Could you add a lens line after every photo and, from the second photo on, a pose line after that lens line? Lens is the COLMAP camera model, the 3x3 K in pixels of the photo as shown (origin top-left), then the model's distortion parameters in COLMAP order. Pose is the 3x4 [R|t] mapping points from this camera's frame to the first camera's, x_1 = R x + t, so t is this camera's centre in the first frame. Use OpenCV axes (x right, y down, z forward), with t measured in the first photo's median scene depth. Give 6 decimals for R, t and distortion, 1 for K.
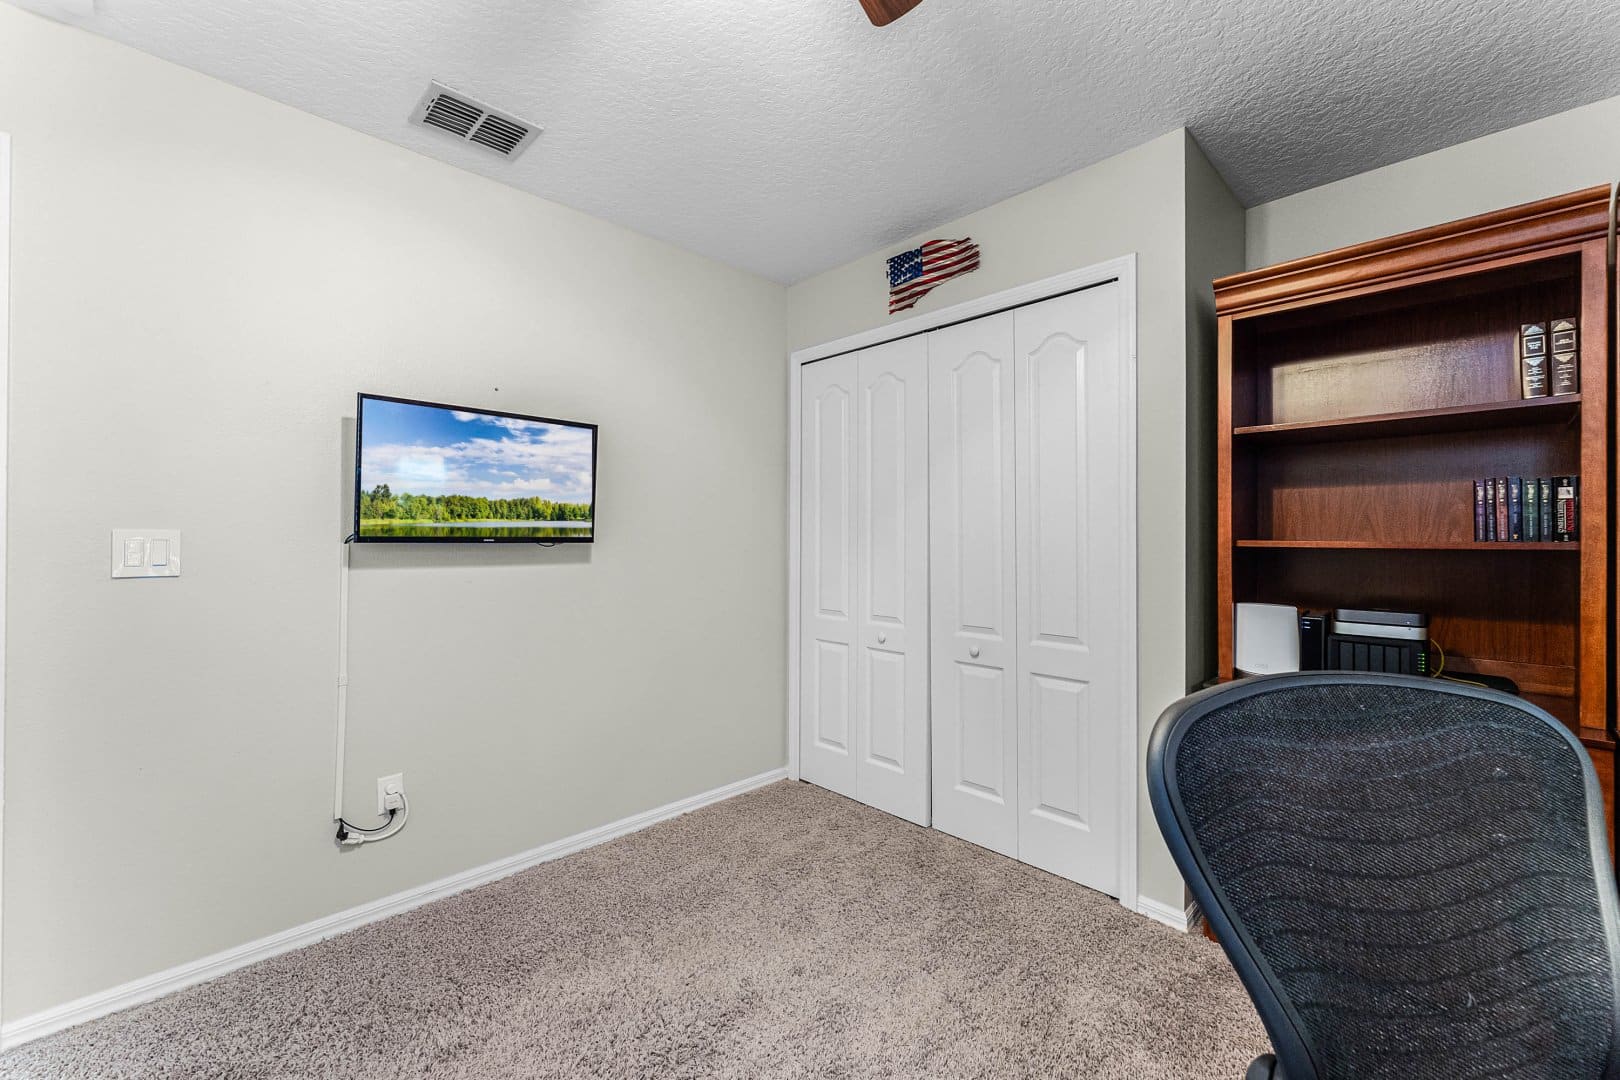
lens RADIAL K [[652.4, 0, 810.0], [0, 652.4, 540.0], [0, 0, 1]] dist [0.000269, -0.000008]
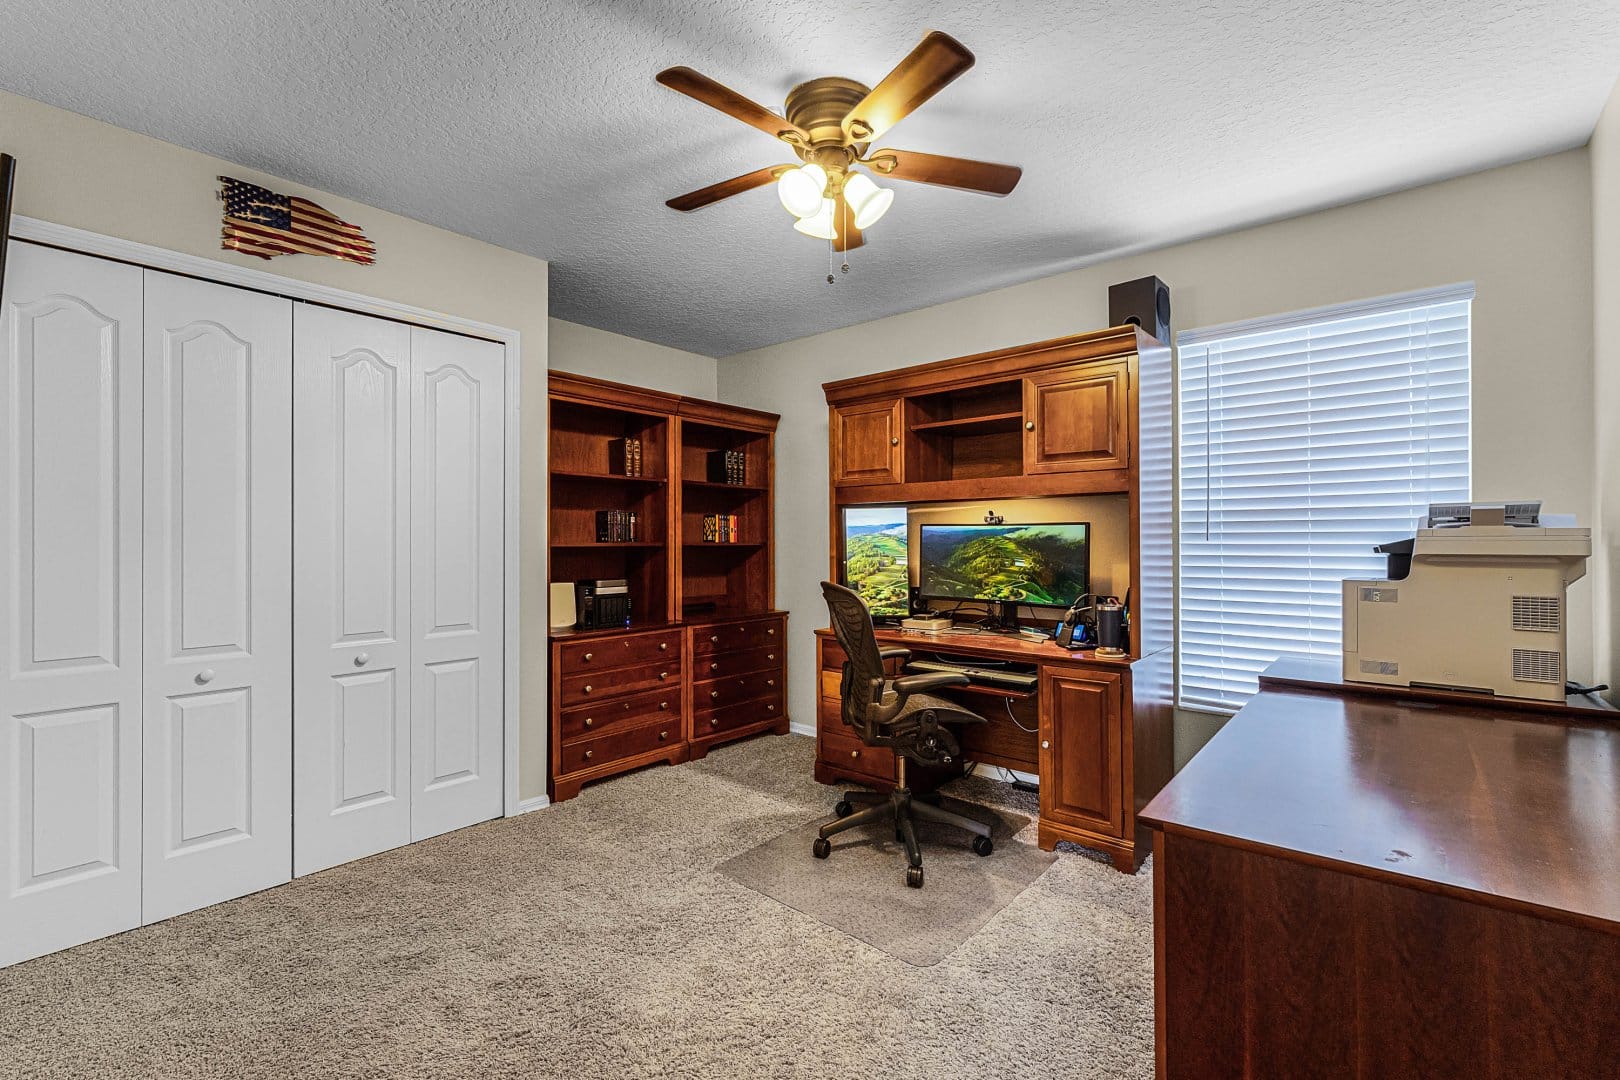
lens RADIAL K [[716.8, 0, 810.0], [0, 716.8, 540.0], [0, 0, 1]] dist [-0.000358, -0.000162]
pose [[-0.087705, -0.002587, 0.996143, -0.897080], [0.000874, 0.999996, 0.002674, -0.007423], [-0.996146, 0.001105, -0.087703, 0.451395]]
